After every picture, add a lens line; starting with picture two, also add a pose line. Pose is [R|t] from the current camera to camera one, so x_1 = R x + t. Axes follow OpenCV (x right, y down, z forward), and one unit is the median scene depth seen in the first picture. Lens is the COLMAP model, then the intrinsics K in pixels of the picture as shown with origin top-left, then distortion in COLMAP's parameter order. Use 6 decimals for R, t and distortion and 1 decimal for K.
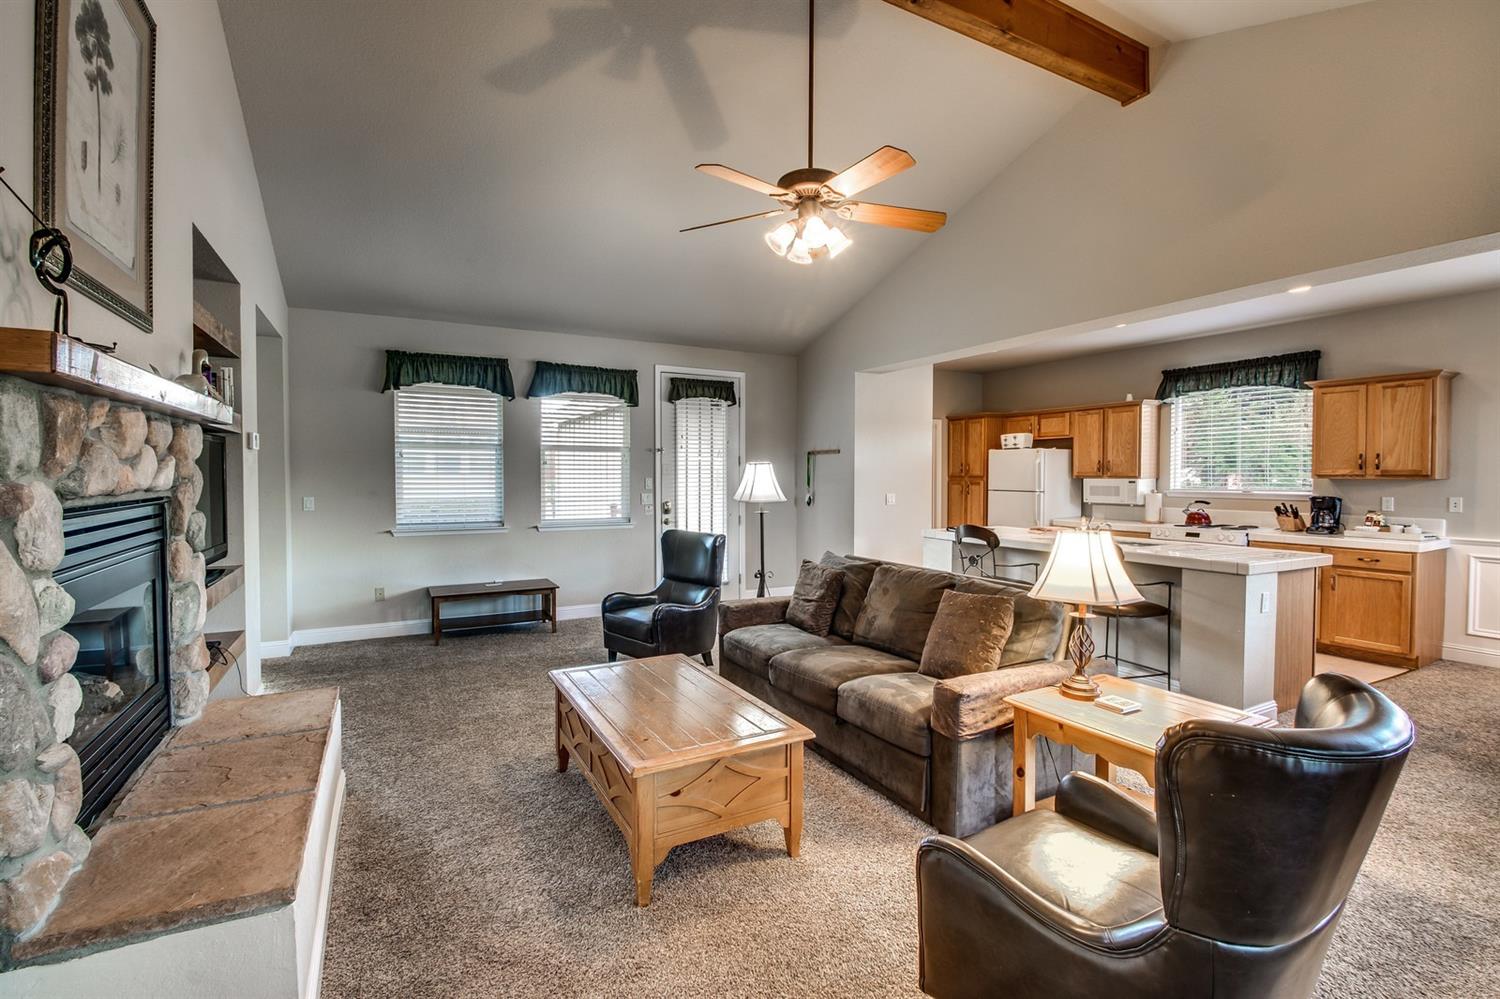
lens RADIAL K [[661.6, 0, 733.1], [0, 661.6, 491.1], [0, 0, 1]] dist [0.009861, -0.015719]
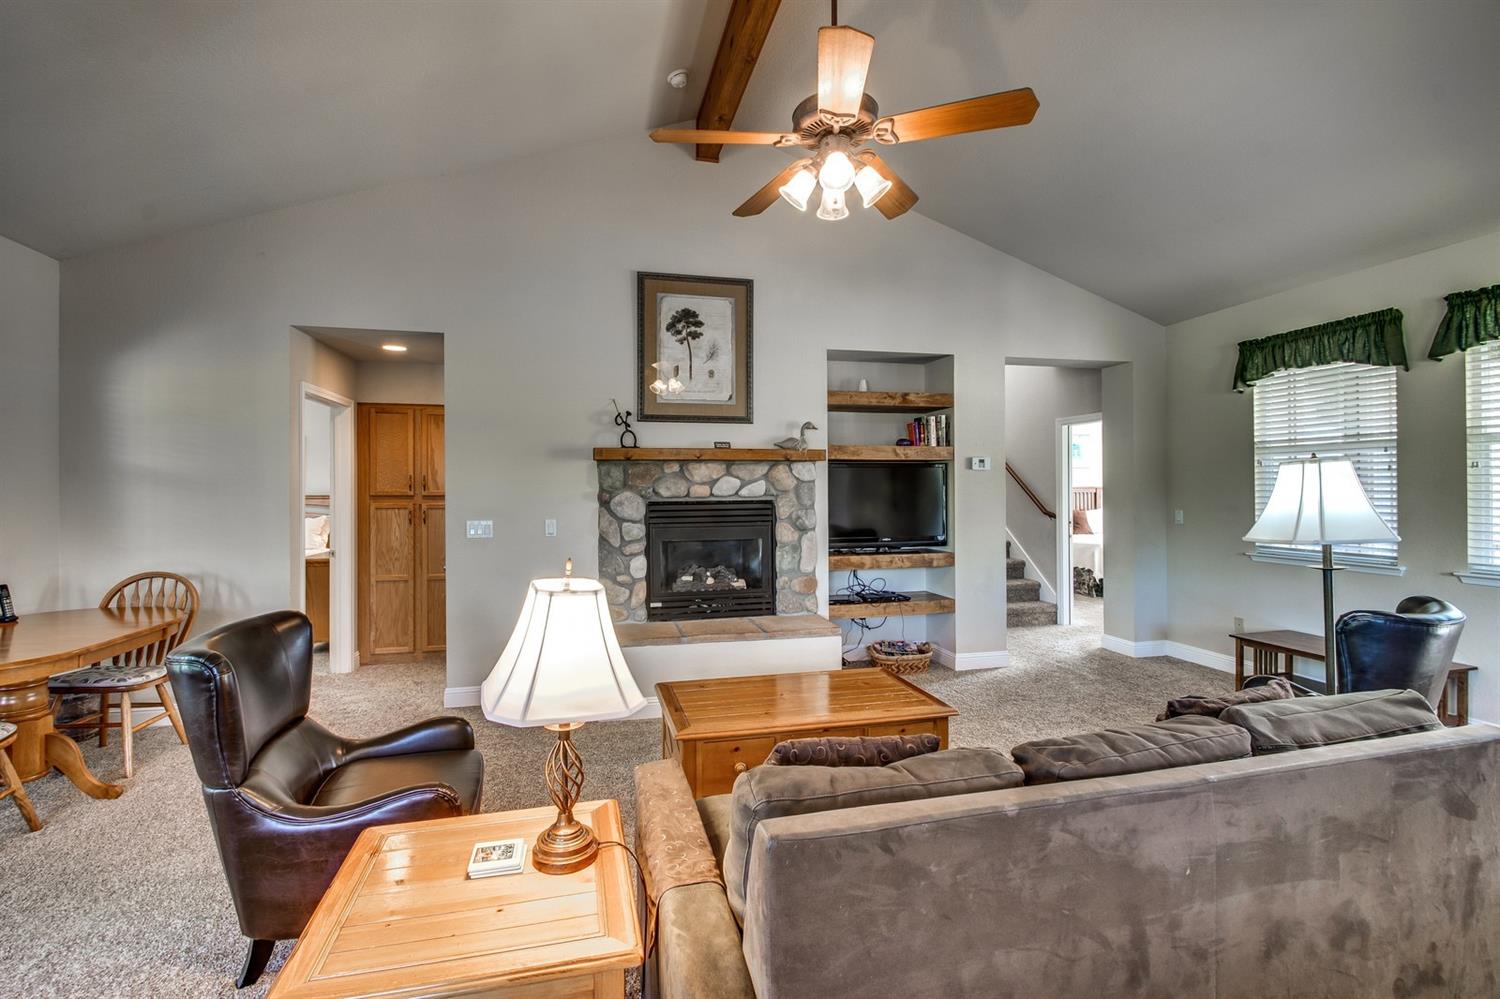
lens RADIAL K [[661.6, 0, 733.1], [0, 661.6, 491.1], [0, 0, 1]] dist [0.009861, -0.015719]
pose [[-0.254730, 0.004043, -0.967004, 0.459182], [-0.018665, 0.999784, 0.009096, -0.014316], [0.966832, 0.020366, -0.254600, 0.558831]]
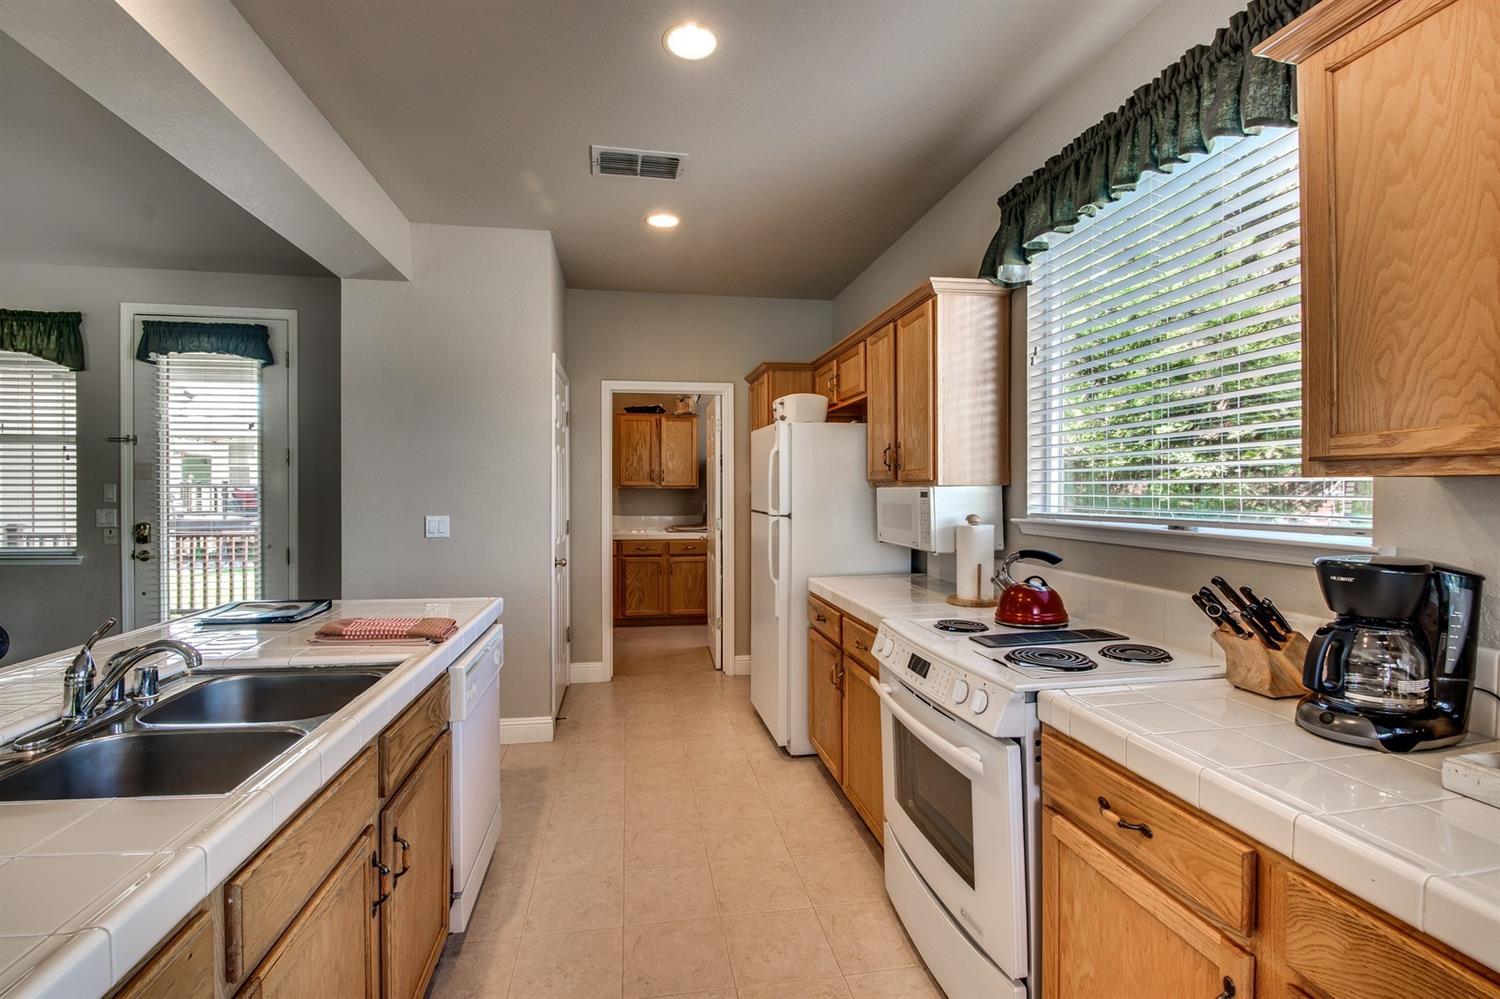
lens RADIAL K [[661.6, 0, 733.1], [0, 661.6, 491.1], [0, 0, 1]] dist [0.009861, -0.015719]
pose [[0.949506, 0.002497, -0.313738, 0.717511], [-0.010035, 0.999698, -0.022415, -0.006851], [0.313588, 0.024431, 0.949245, 0.689695]]
